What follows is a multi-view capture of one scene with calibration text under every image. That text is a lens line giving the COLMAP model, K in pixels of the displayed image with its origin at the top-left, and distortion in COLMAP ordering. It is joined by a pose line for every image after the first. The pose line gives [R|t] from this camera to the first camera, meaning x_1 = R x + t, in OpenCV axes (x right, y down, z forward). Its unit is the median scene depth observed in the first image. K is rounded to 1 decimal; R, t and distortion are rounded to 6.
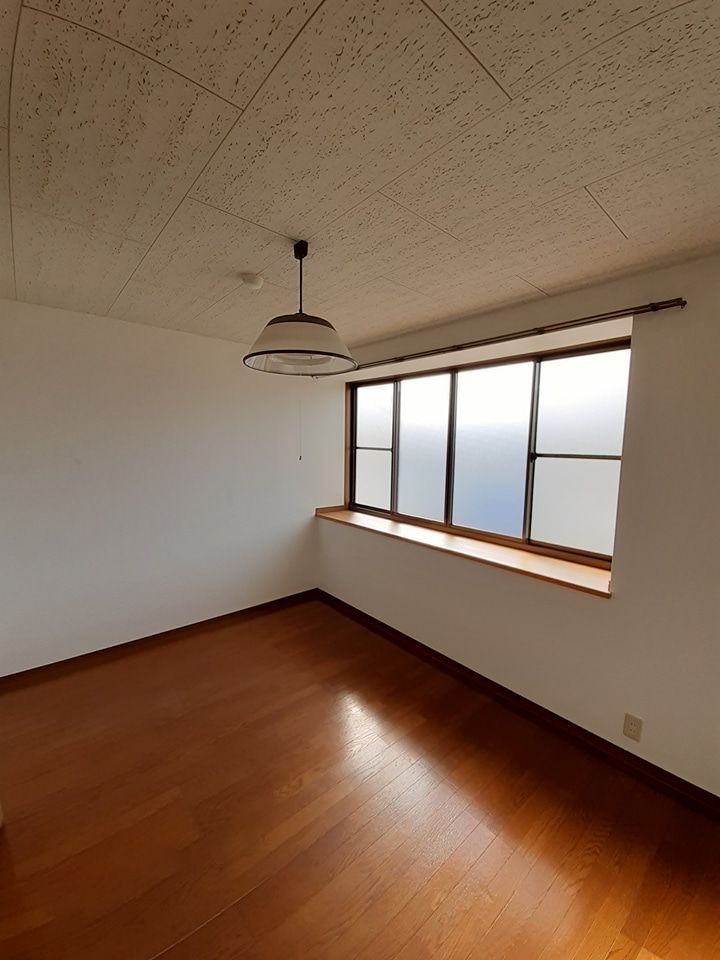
lens RADIAL K [[389.9, 0, 360.0], [0, 389.9, 482.5], [0, 0, 1]] dist [-0.023486, -0.000438]
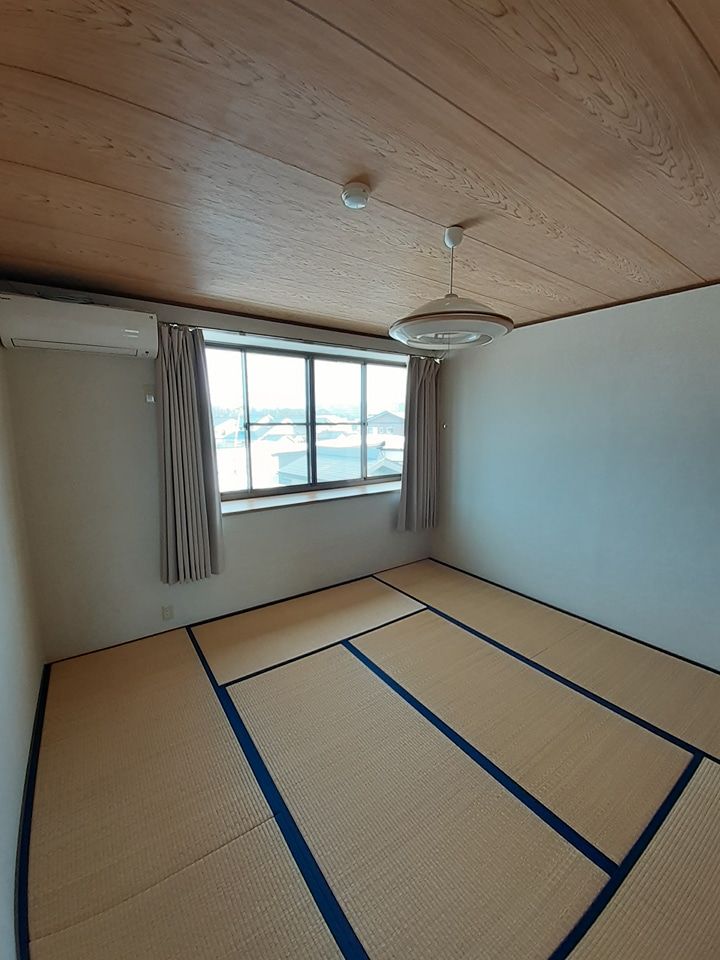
lens RADIAL K [[389.9, 0, 358.9], [0, 389.9, 477.6], [0, 0, 1]] dist [-0.023486, -0.000438]
pose [[0.108254, -0.173792, 0.978814, -1.016276], [0.095833, 0.981839, 0.163731, -0.103466], [-0.989493, 0.076078, 0.122944, 0.740718]]
